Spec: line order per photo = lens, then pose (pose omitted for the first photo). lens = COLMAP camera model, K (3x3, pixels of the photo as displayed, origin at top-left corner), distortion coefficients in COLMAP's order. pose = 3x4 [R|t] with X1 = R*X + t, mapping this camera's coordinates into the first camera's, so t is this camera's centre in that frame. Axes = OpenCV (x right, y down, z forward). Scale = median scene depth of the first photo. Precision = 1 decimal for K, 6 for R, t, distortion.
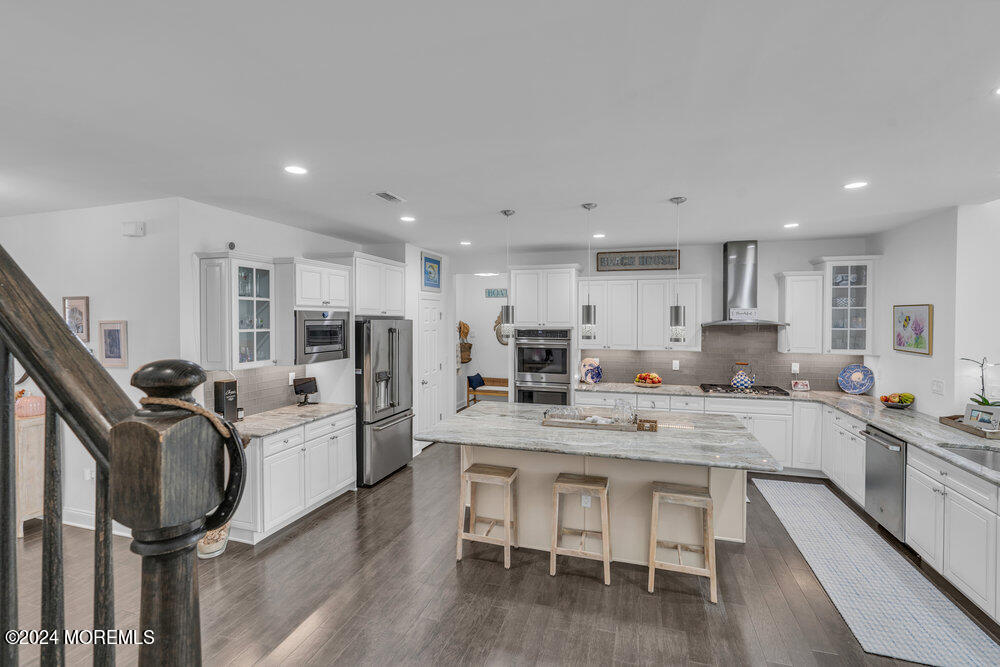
lens RADIAL K [[454.0, 0, 499.0], [0, 454.0, 327.2], [0, 0, 1]] dist [-0.010592, 0.003492]
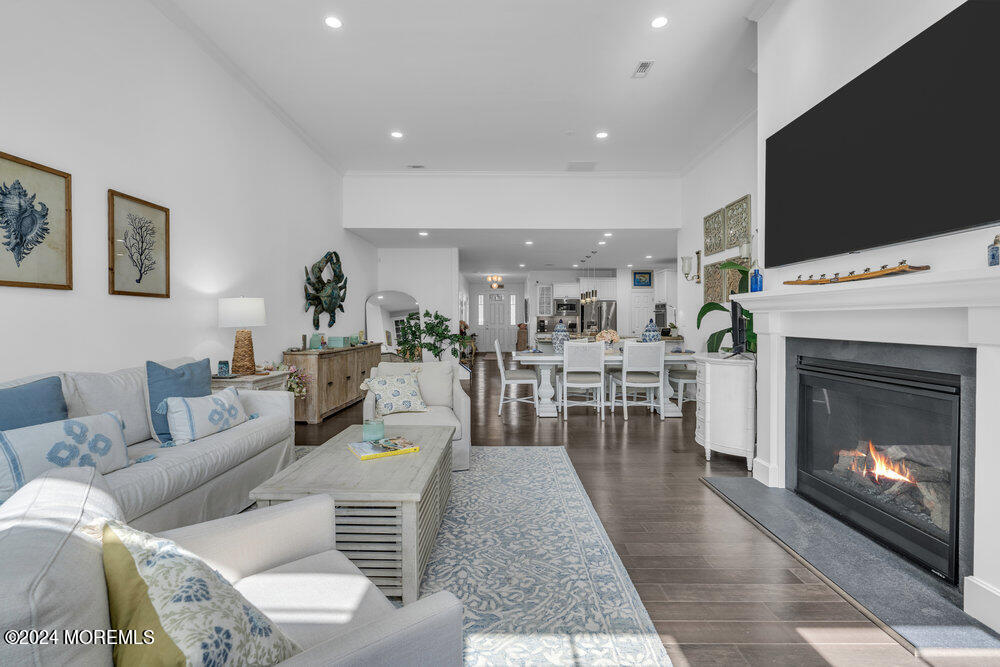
lens RADIAL K [[454.0, 0, 495.8], [0, 454.0, 324.3], [0, 0, 1]] dist [-0.010592, 0.003492]
pose [[0.283636, 0.004492, -0.958921, 2.122619], [-0.018895, 0.999821, -0.000905, 0.129492], [0.958746, 0.018375, 0.283670, -0.262159]]
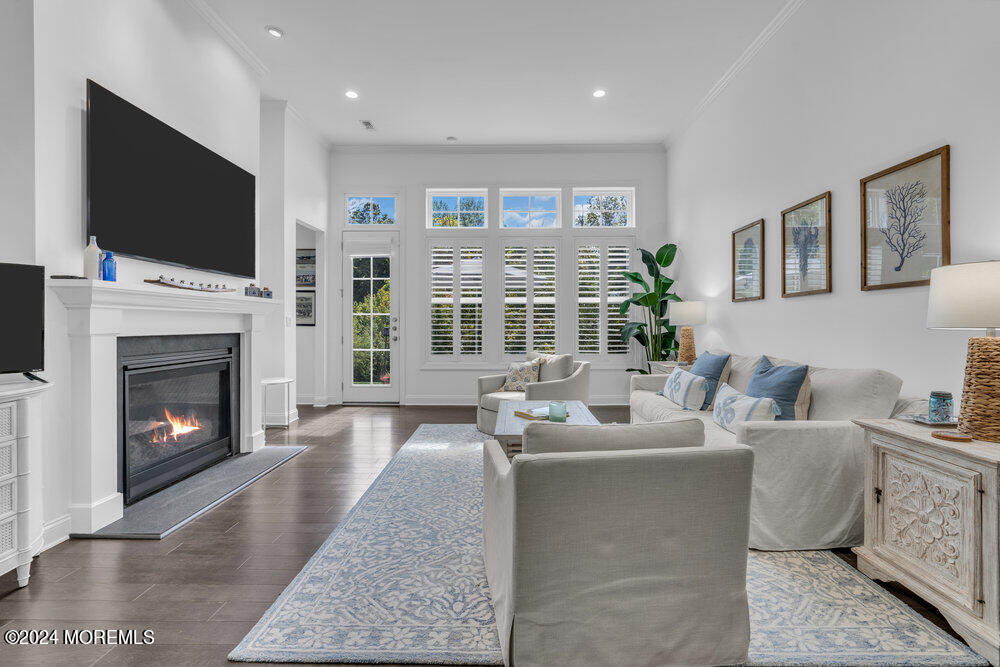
lens RADIAL K [[454.0, 0, 499.8], [0, 454.0, 324.2], [0, 0, 1]] dist [-0.010592, 0.003492]
pose [[-0.286475, -0.004918, 0.958075, 0.947165], [0.018346, 0.999775, 0.010617, 0.125735], [-0.957912, 0.020619, -0.286320, 0.021936]]
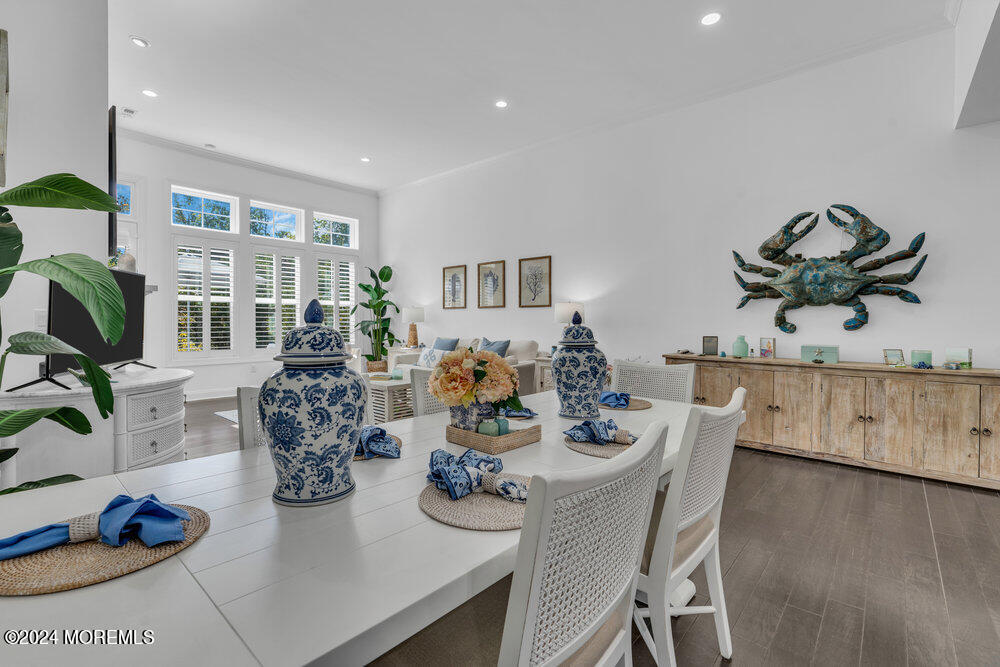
lens RADIAL K [[454.0, 0, 502.7], [0, 454.0, 324.5], [0, 0, 1]] dist [-0.010592, 0.003492]
pose [[-0.917495, -0.007435, 0.397679, 0.877921], [0.002253, 0.999712, 0.023890, 0.115285], [-0.397742, 0.022815, -0.917214, 0.670899]]
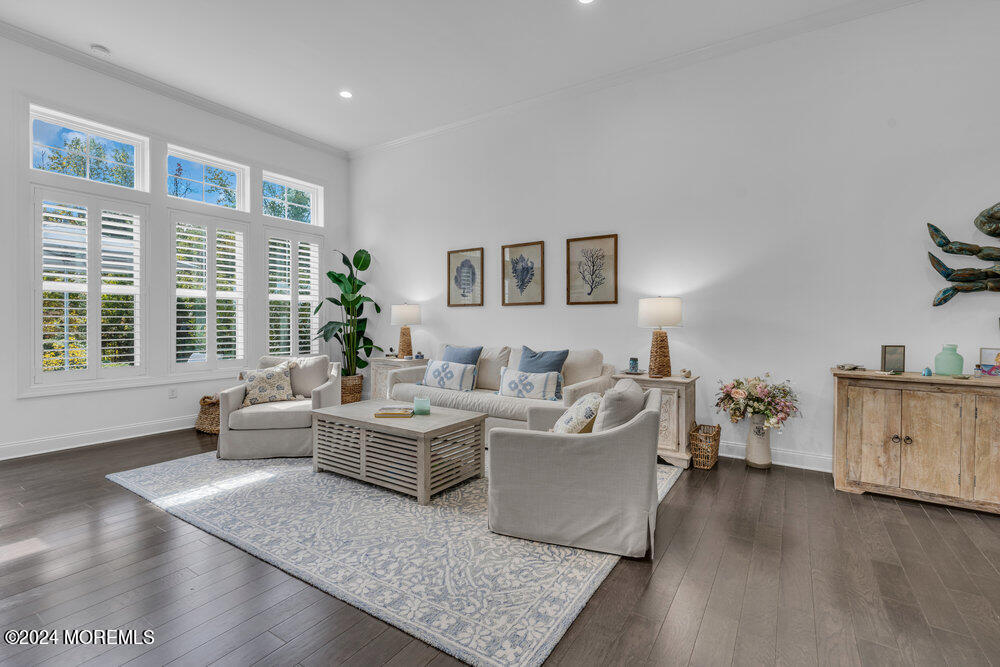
lens RADIAL K [[454.0, 0, 502.8], [0, 454.0, 323.2], [0, 0, 1]] dist [-0.010592, 0.003492]
pose [[-0.964540, -0.006188, 0.263863, 1.245822], [-0.000664, 0.999779, 0.021020, 0.116932], [-0.263935, 0.020100, -0.964331, 0.407545]]
